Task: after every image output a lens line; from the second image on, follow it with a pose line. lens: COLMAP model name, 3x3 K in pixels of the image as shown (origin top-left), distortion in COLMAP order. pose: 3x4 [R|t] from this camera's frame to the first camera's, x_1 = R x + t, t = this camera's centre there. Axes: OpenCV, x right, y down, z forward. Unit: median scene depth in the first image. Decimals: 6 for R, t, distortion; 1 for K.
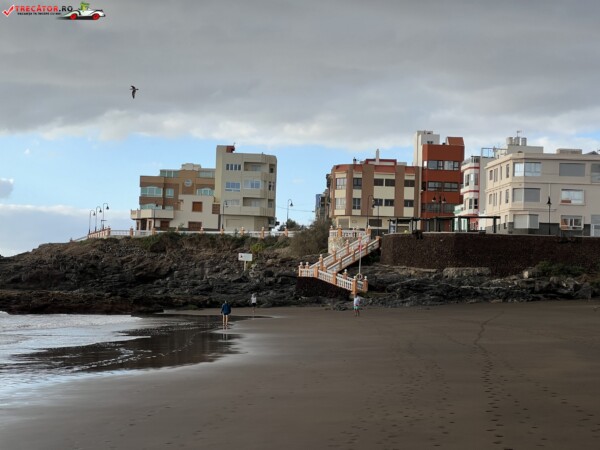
lens RADIAL K [[1475.8, 0, 300.0], [0, 1475.8, 225.0], [0, 0, 1]] dist [-0.020708, 3.876203]
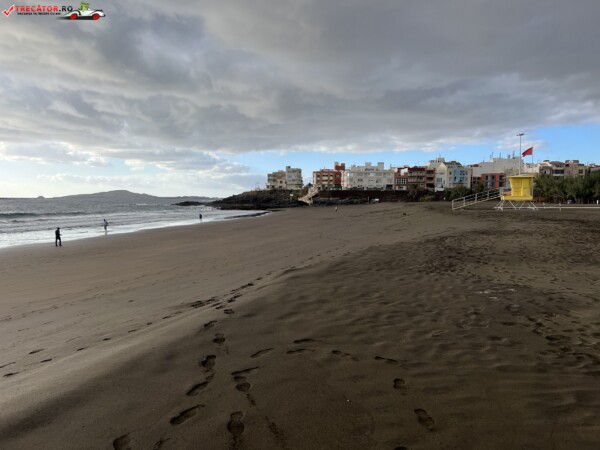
lens RADIAL K [[474.1, 0, 300.0], [0, 474.1, 225.0], [0, 0, 1]] dist [0.028706, 0.002102]
pose [[0.997617, -0.025245, -0.064208, 0.064675], [0.031398, 0.994817, 0.096712, -0.020827], [0.061434, -0.098497, 0.993239, -0.301057]]
